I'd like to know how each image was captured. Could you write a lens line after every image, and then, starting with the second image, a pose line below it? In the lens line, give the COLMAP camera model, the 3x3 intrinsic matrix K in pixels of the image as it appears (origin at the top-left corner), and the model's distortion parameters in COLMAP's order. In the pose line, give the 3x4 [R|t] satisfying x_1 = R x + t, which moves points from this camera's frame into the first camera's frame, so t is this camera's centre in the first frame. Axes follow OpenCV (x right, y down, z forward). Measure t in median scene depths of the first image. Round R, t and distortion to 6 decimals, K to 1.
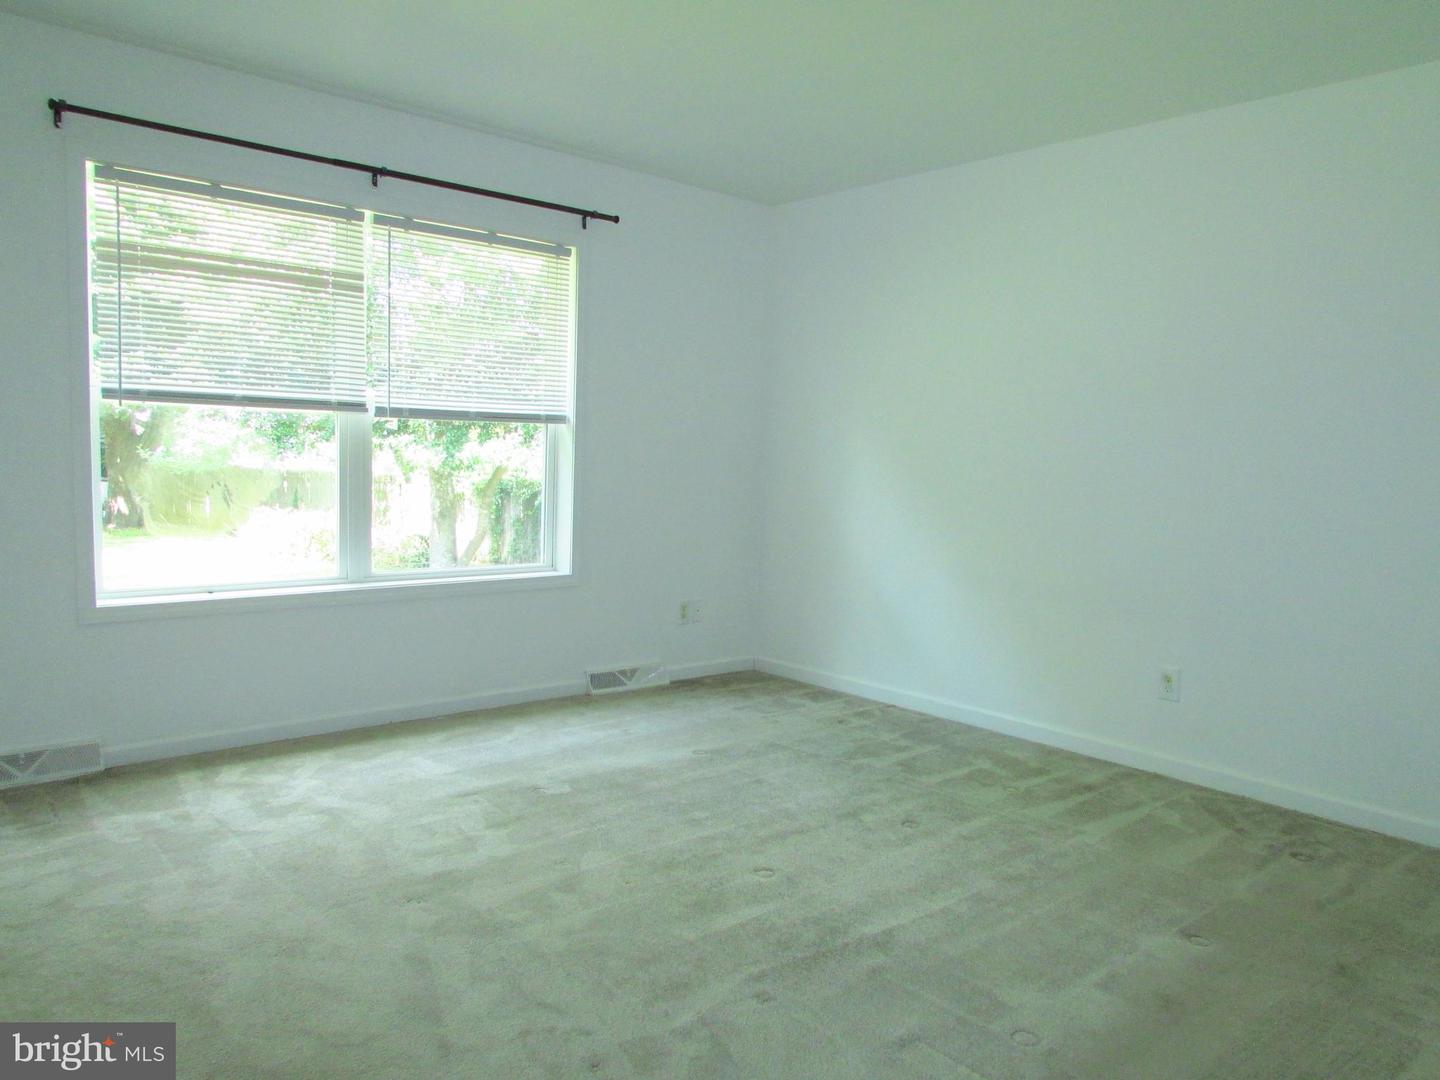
lens RADIAL K [[1111.3, 0, 720.0], [0, 1111.3, 540.0], [0, 0, 1]] dist [-0.013428, -0.009622]
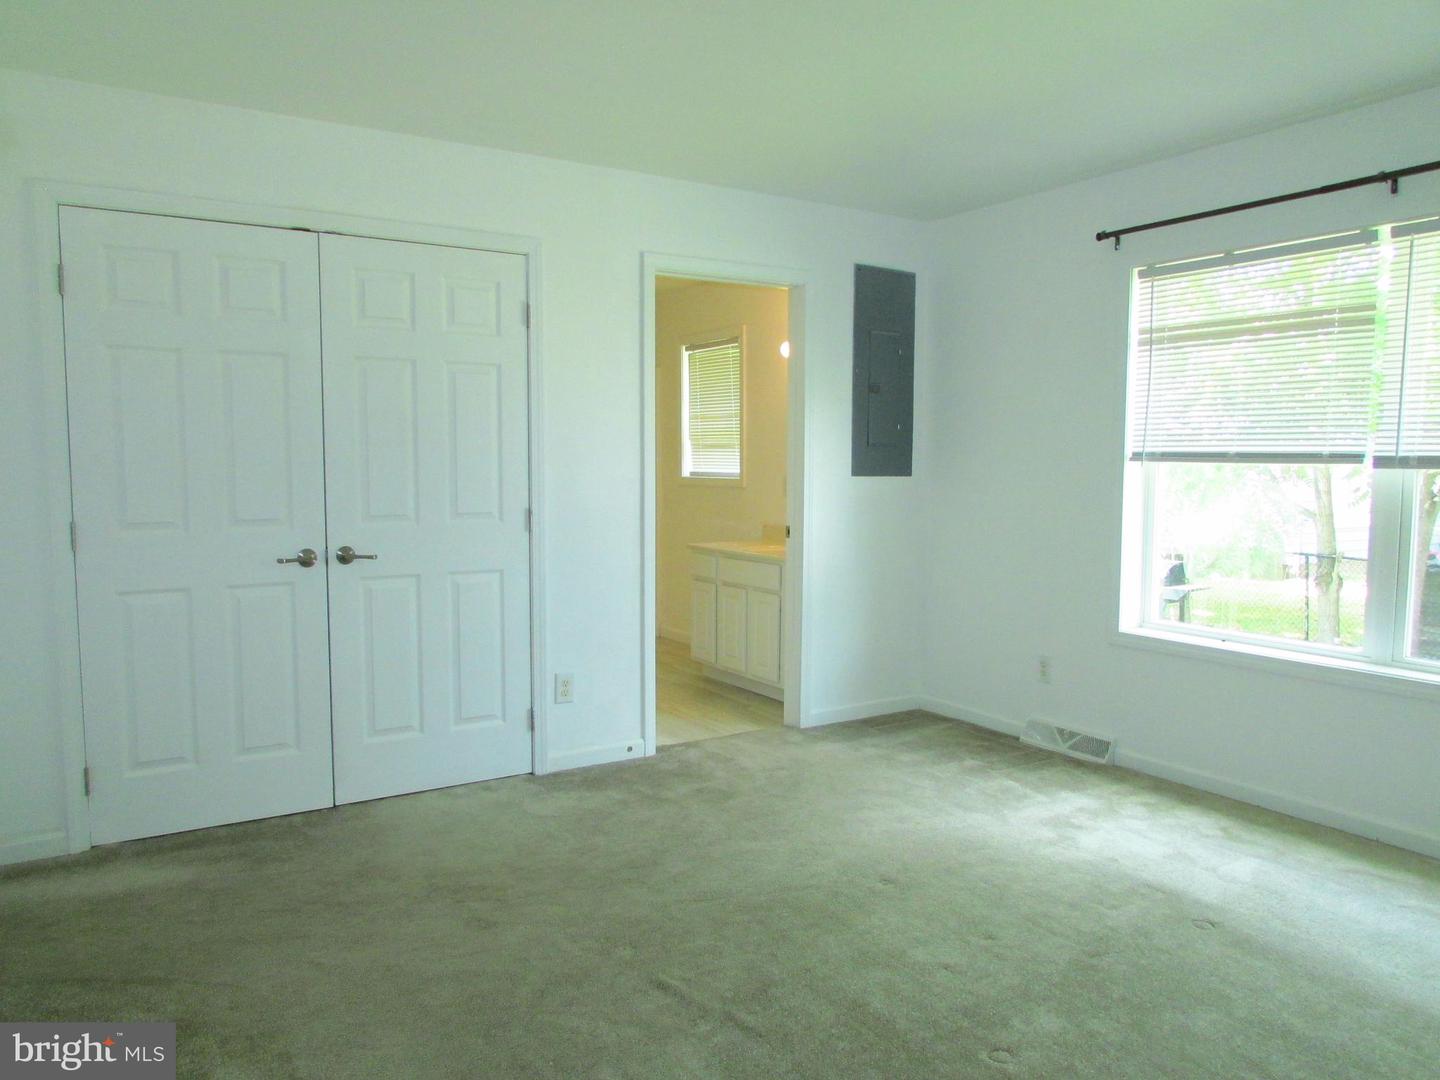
lens RADIAL K [[1041.4, 0, 720.0], [0, 1041.4, 540.0], [0, 0, 1]] dist [-0.012041, -0.004946]
pose [[-0.183963, 0.044046, -0.981946, 0.624901], [-0.091318, 0.993909, 0.061691, -0.068393], [0.978682, 0.101018, -0.178820, 0.746588]]
